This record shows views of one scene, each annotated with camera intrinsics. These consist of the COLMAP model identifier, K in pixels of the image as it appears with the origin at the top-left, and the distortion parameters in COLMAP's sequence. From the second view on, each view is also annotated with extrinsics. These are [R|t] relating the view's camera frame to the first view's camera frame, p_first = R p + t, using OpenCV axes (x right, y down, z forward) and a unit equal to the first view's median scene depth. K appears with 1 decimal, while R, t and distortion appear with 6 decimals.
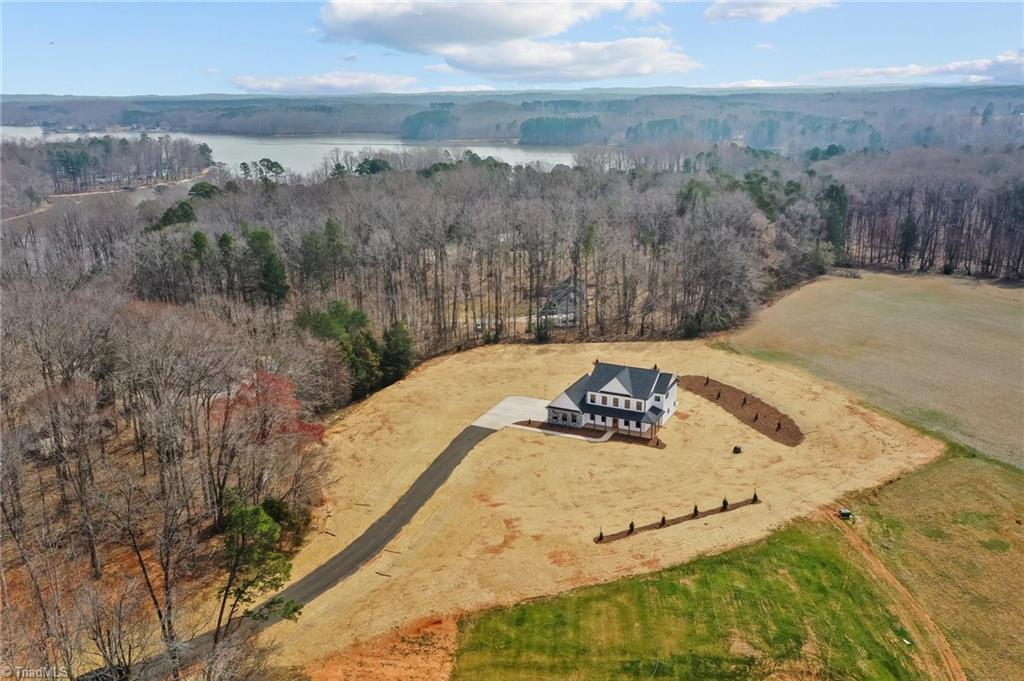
lens RADIAL K [[808.8, 0, 509.8], [0, 808.8, 339.5], [0, 0, 1]] dist [0.018347, 0.001590]
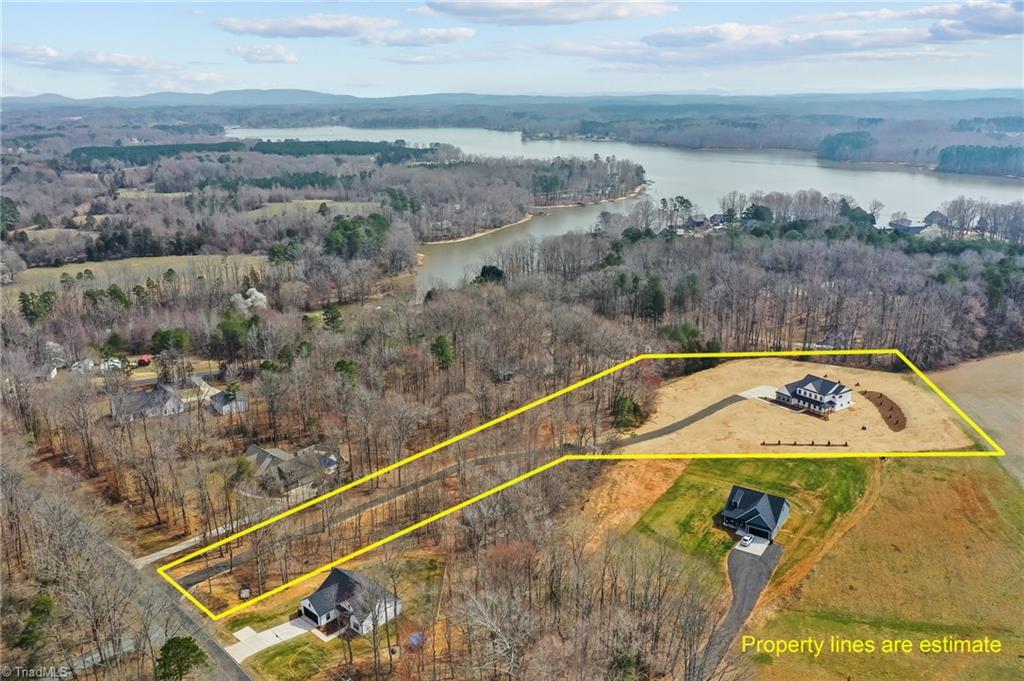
lens RADIAL K [[808.8, 0, 509.8], [0, 808.8, 339.5], [0, 0, 1]] dist [0.018347, 0.001590]
pose [[0.872423, 0.141838, -0.467718, 0.369757], [-0.136005, 0.989620, 0.046421, -0.044682], [0.469447, 0.023113, 0.882658, -1.005641]]
